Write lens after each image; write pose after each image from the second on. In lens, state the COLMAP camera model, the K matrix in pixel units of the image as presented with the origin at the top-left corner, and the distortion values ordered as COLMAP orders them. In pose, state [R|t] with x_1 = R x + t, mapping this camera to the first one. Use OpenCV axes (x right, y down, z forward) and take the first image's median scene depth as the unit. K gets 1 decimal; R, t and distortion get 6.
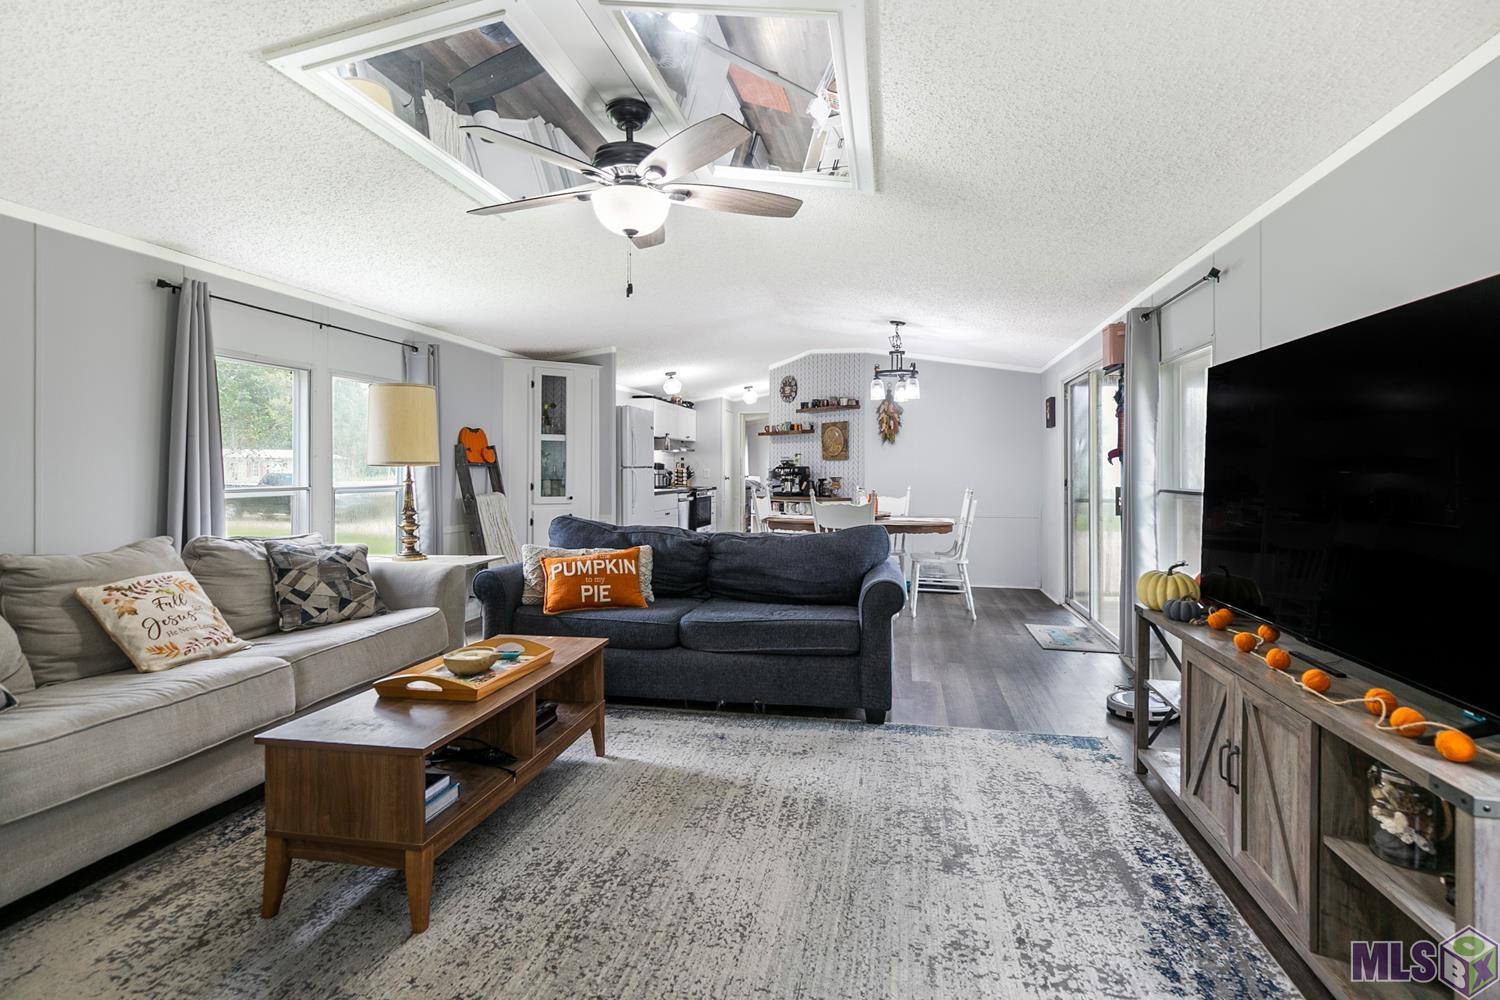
lens RADIAL K [[739.6, 0, 750.1], [0, 739.6, 486.1], [0, 0, 1]] dist [0.001233, -0.000262]
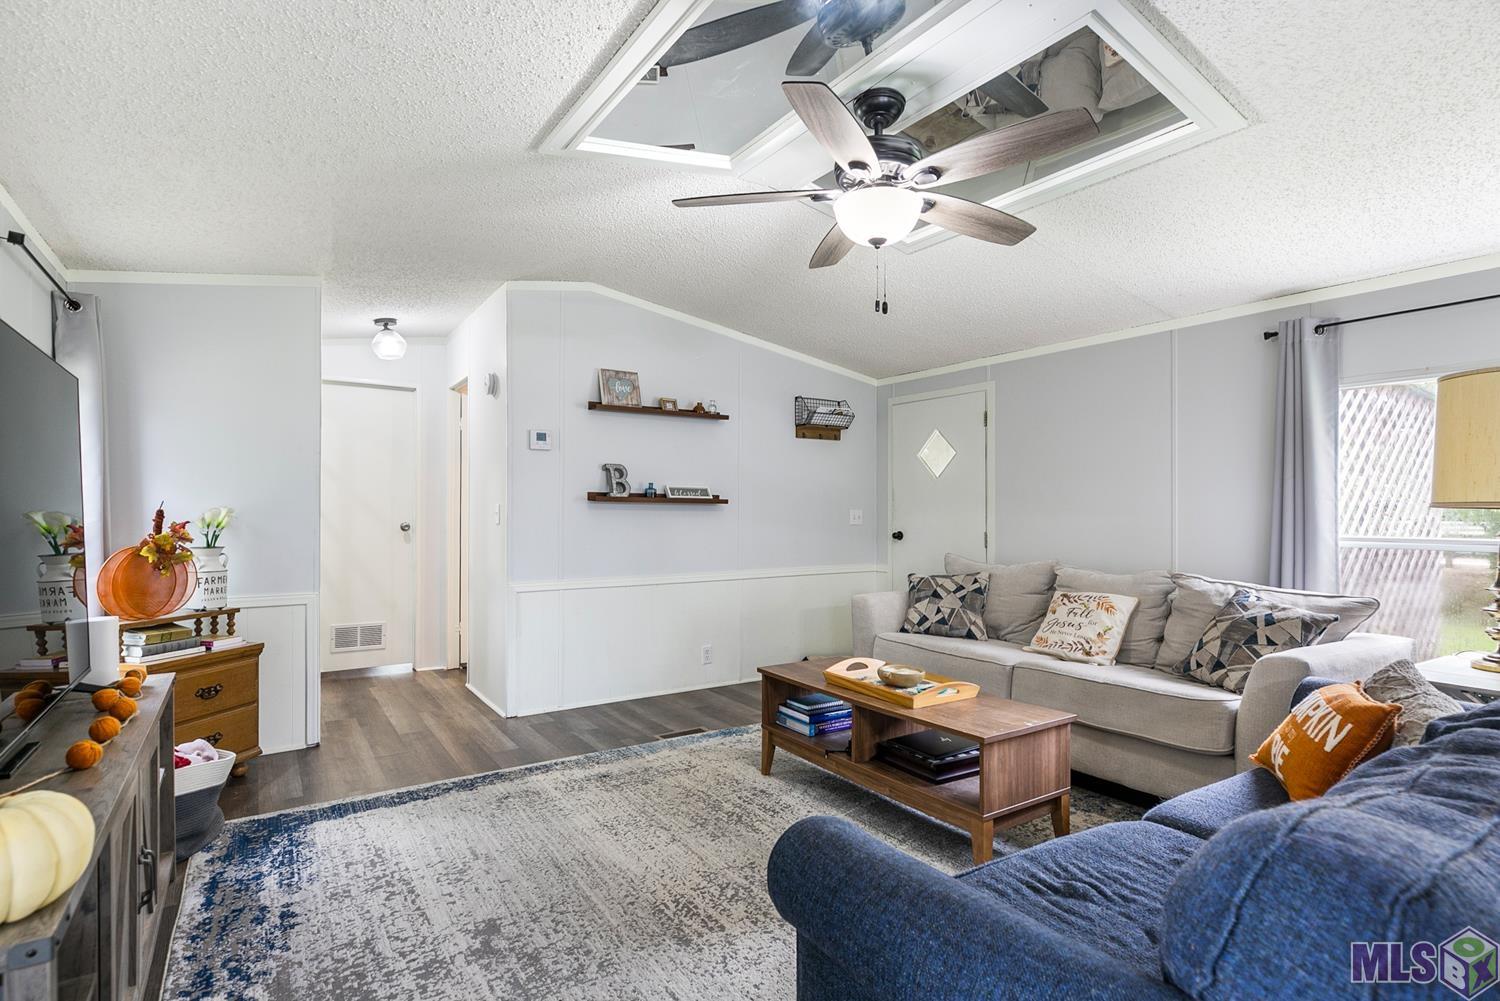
lens RADIAL K [[739.6, 0, 749.2], [0, 739.6, 506.0], [0, 0, 1]] dist [0.001233, -0.000262]
pose [[-0.702537, -0.008056, -0.711602, 0.670539], [-0.021413, 0.999722, 0.009823, -0.039001], [0.711325, 0.022139, -0.702515, 1.771283]]
